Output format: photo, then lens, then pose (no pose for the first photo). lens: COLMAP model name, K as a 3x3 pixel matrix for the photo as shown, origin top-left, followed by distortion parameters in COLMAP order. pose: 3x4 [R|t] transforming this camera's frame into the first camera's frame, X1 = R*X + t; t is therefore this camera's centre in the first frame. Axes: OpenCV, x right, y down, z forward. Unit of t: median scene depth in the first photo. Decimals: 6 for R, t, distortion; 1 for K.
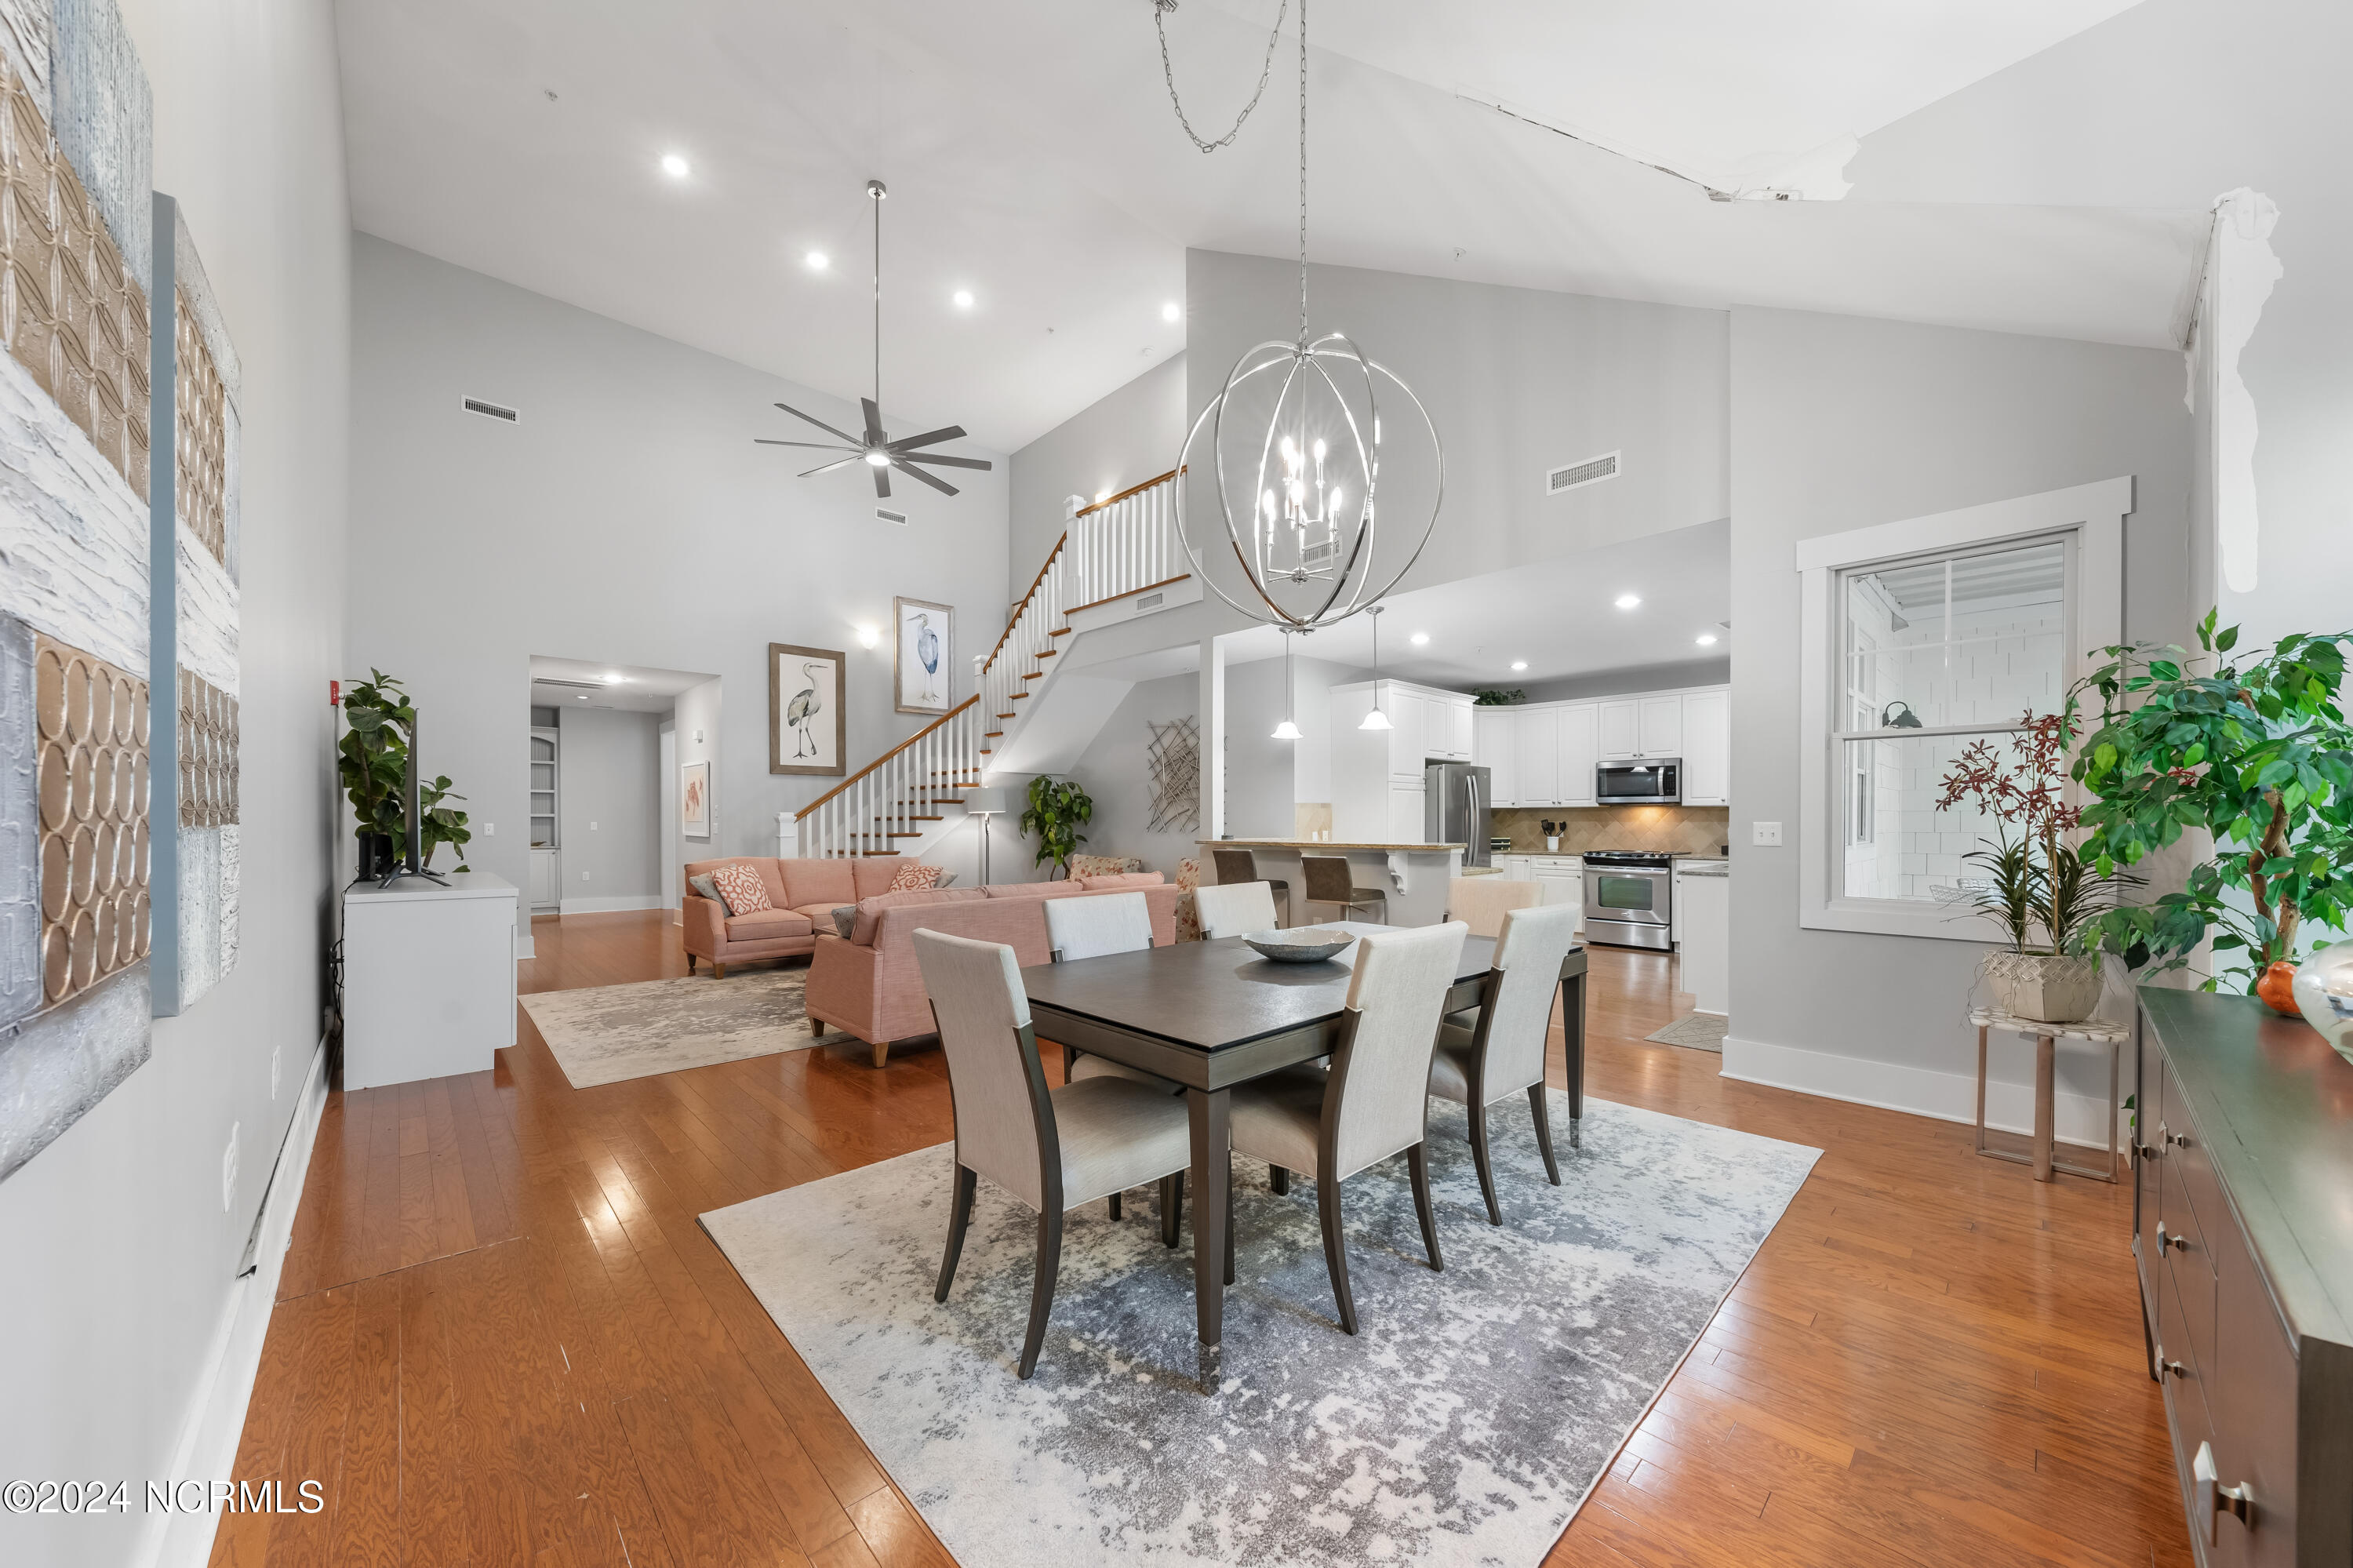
lens RADIAL K [[838.7, 0, 1190.3], [0, 838.7, 823.5], [0, 0, 1]] dist [0.002172, 0.000049]
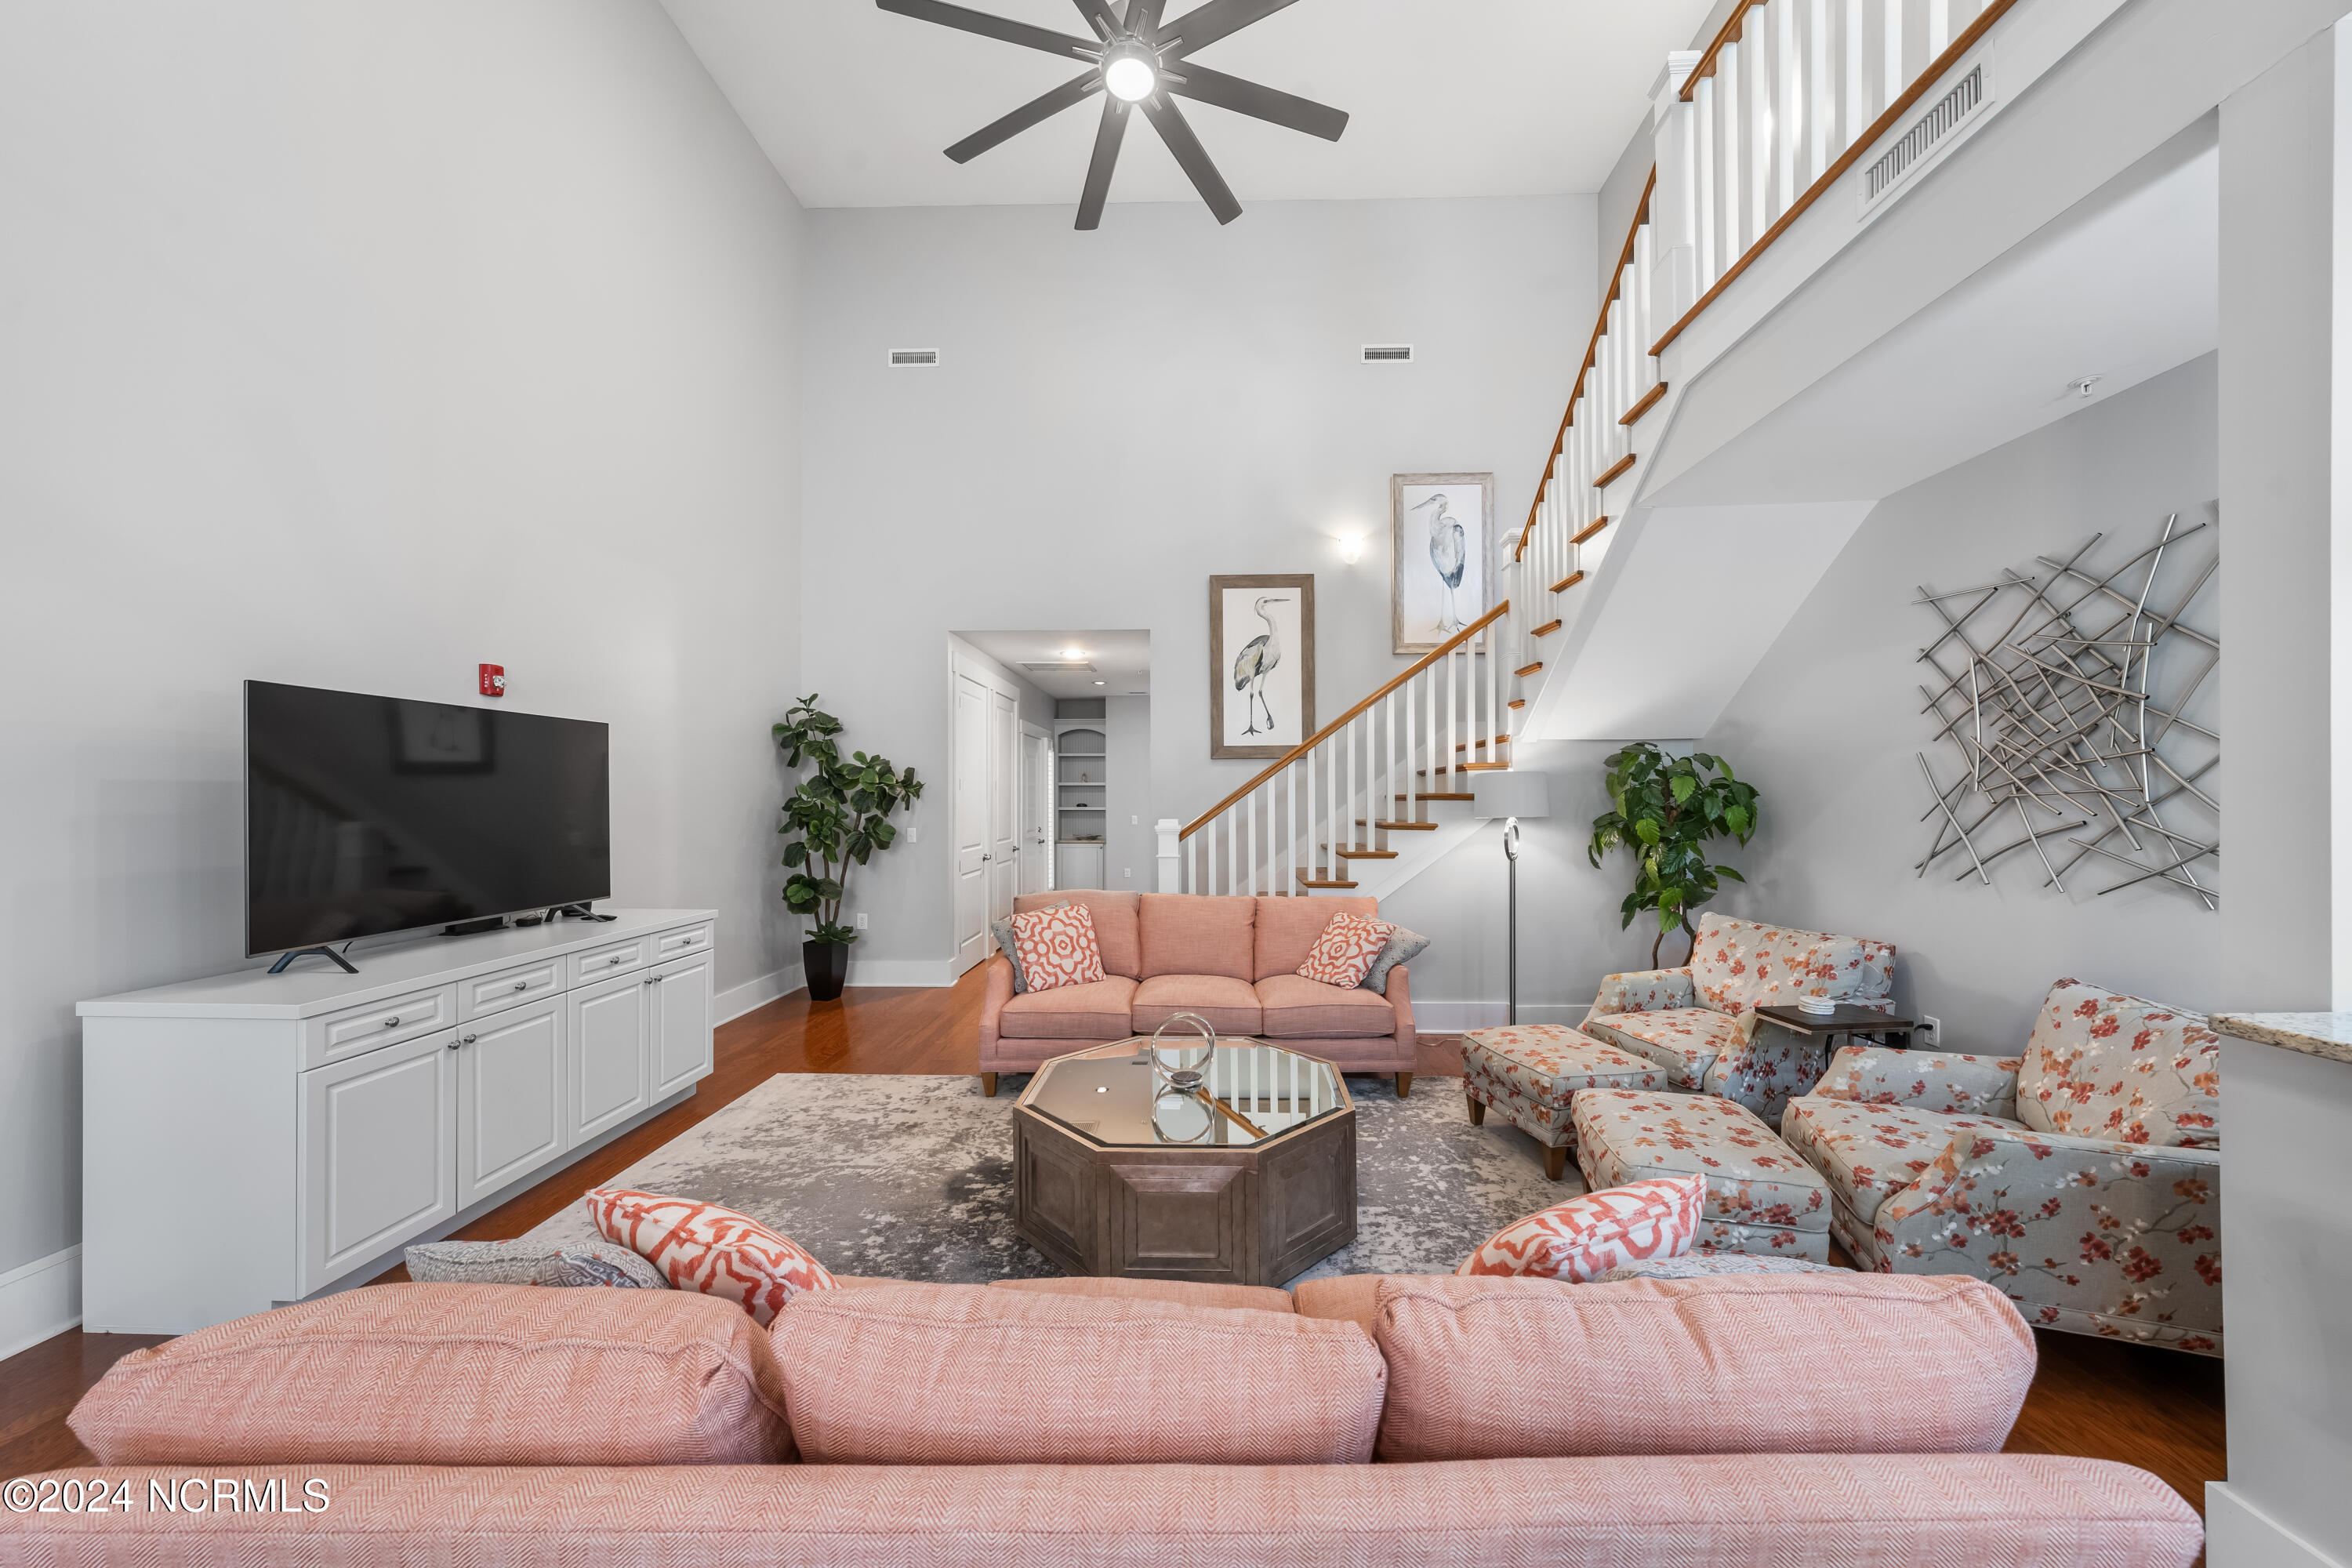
lens RADIAL K [[813.0, 0, 1191.9], [0, 813.0, 795.9], [0, 0, 1]] dist [-0.000866, -0.000250]
pose [[0.706542, -0.003016, -0.707665, -0.023136], [-0.000820, 0.999987, -0.005081, -0.025202], [0.707671, 0.004170, 0.706530, 0.513692]]
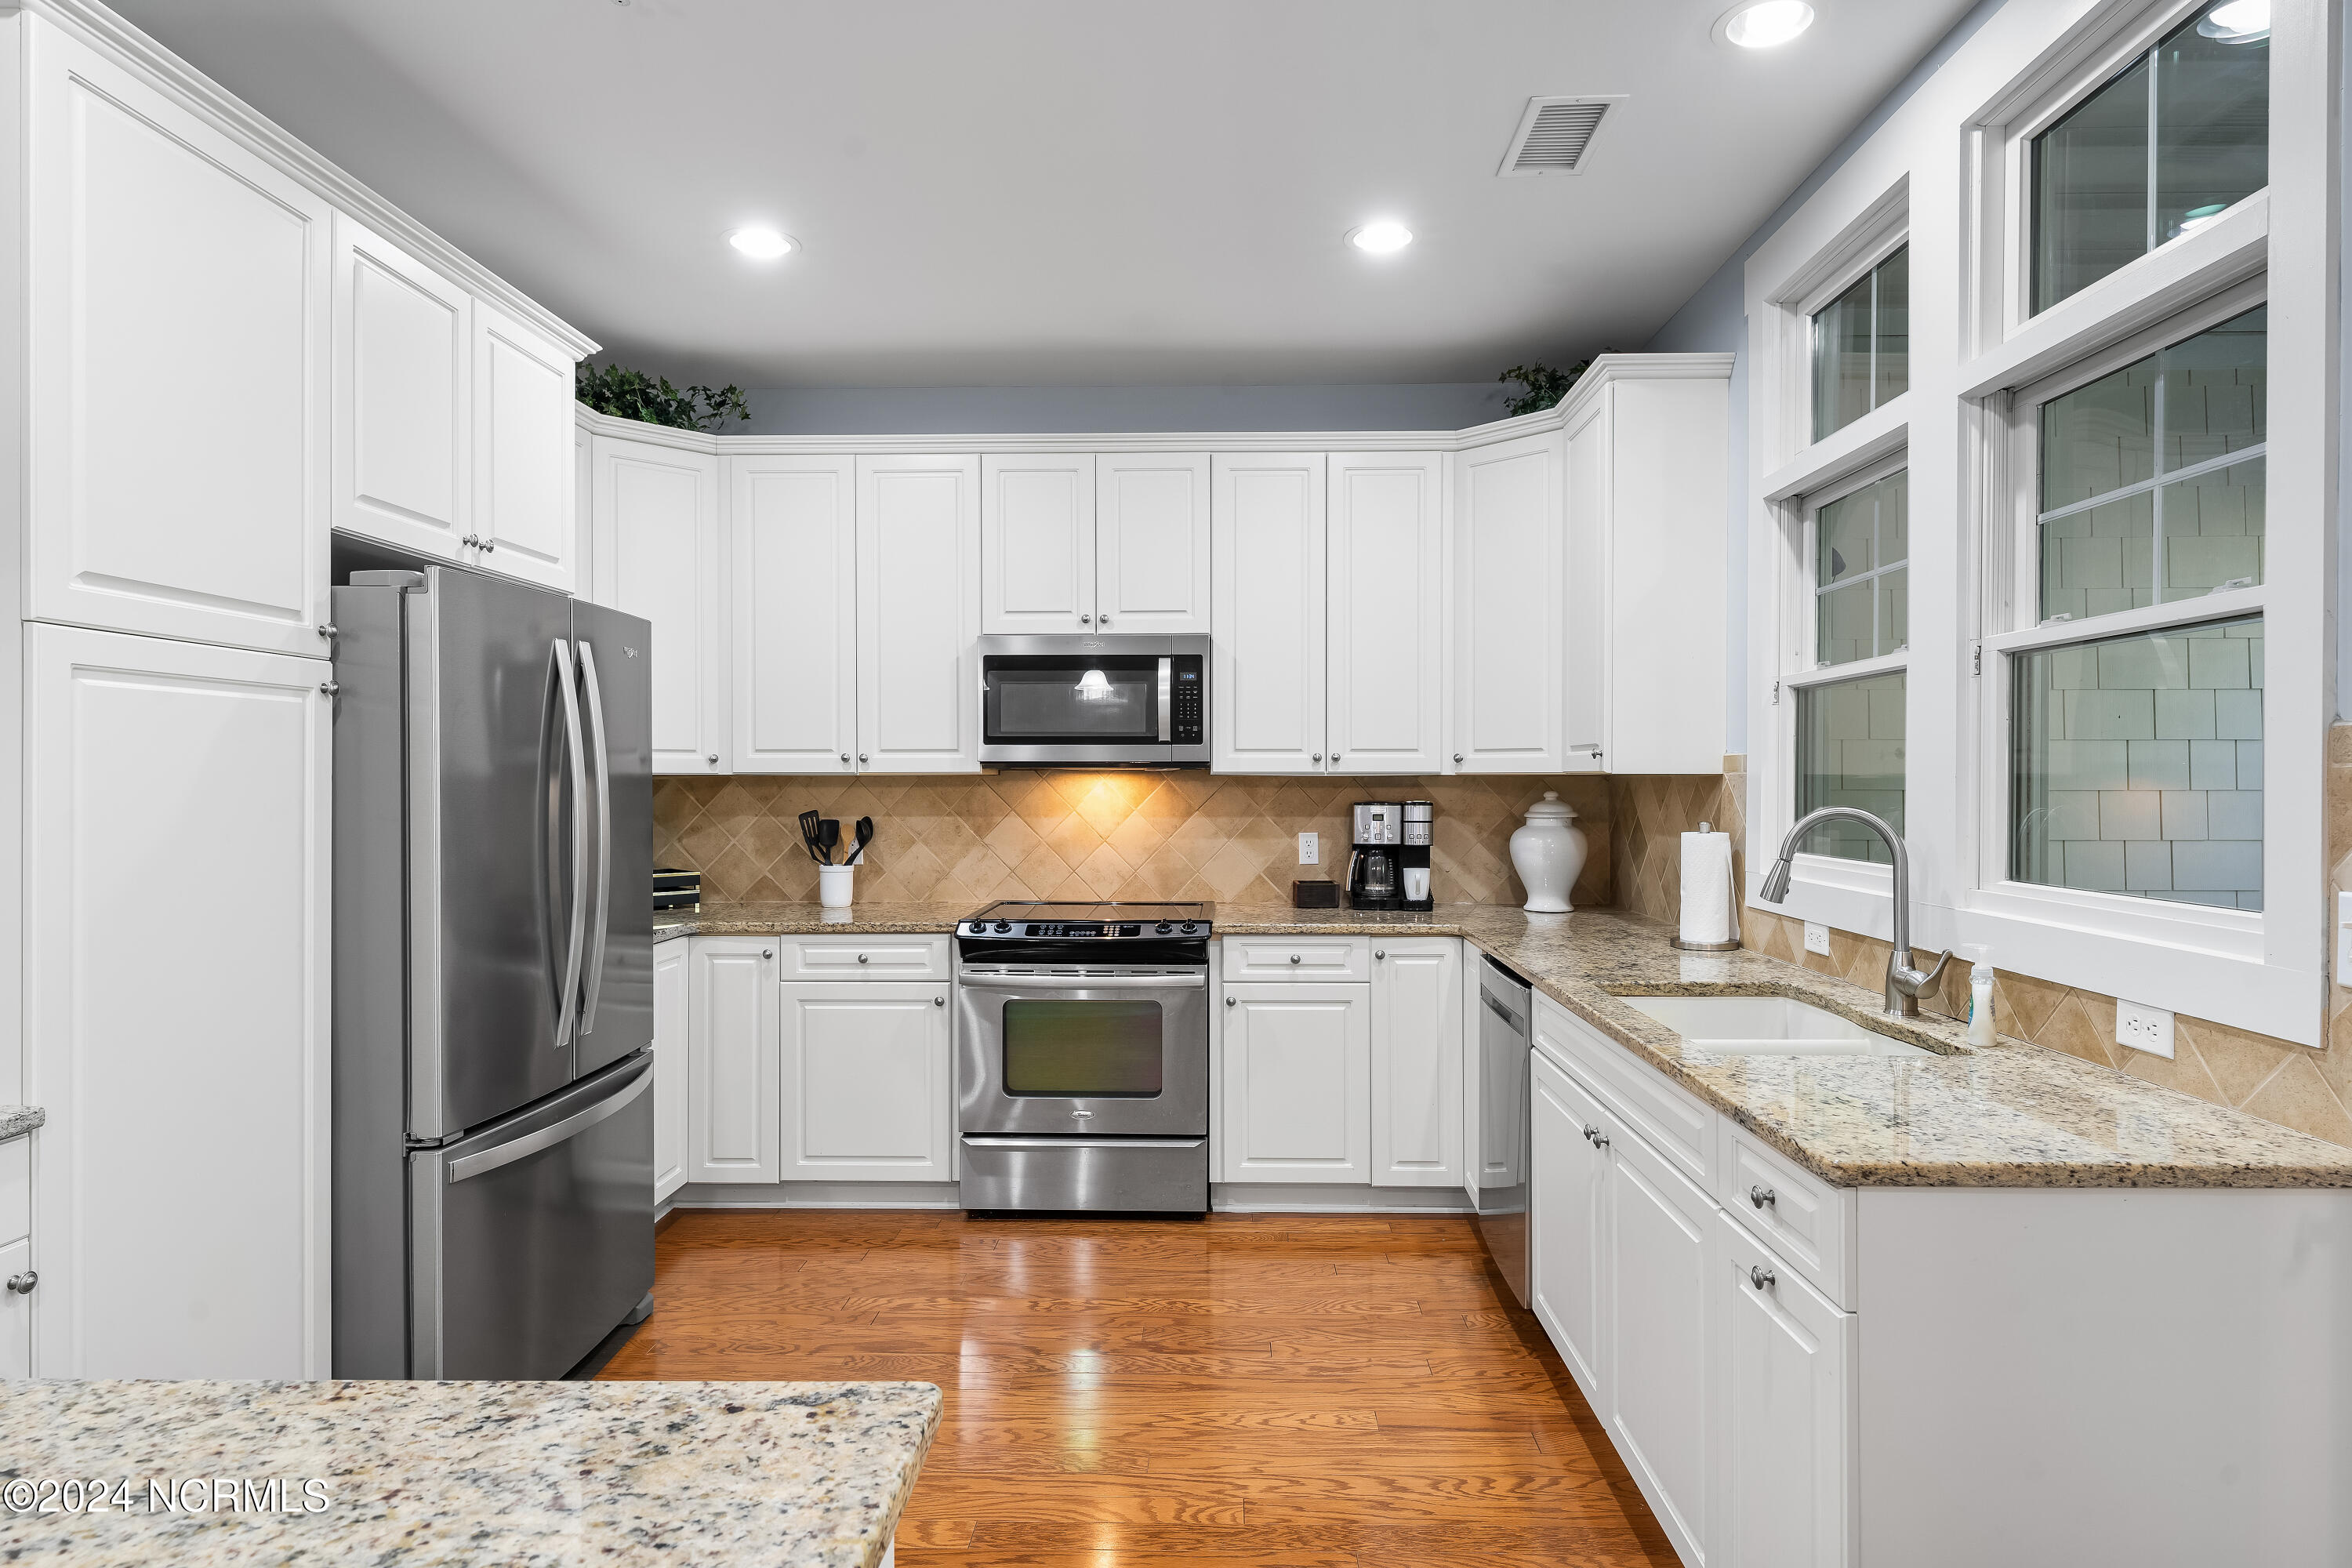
lens RADIAL K [[1296.3, 0, 1194.9], [0, 1296.3, 786.6], [0, 0, 1]] dist [-0.001845, 0.000126]
pose [[0.707587, -0.004292, 0.706613, 0.186370], [0.003686, 0.999990, 0.002382, -0.015442], [-0.706617, 0.000919, 0.707596, 0.573423]]
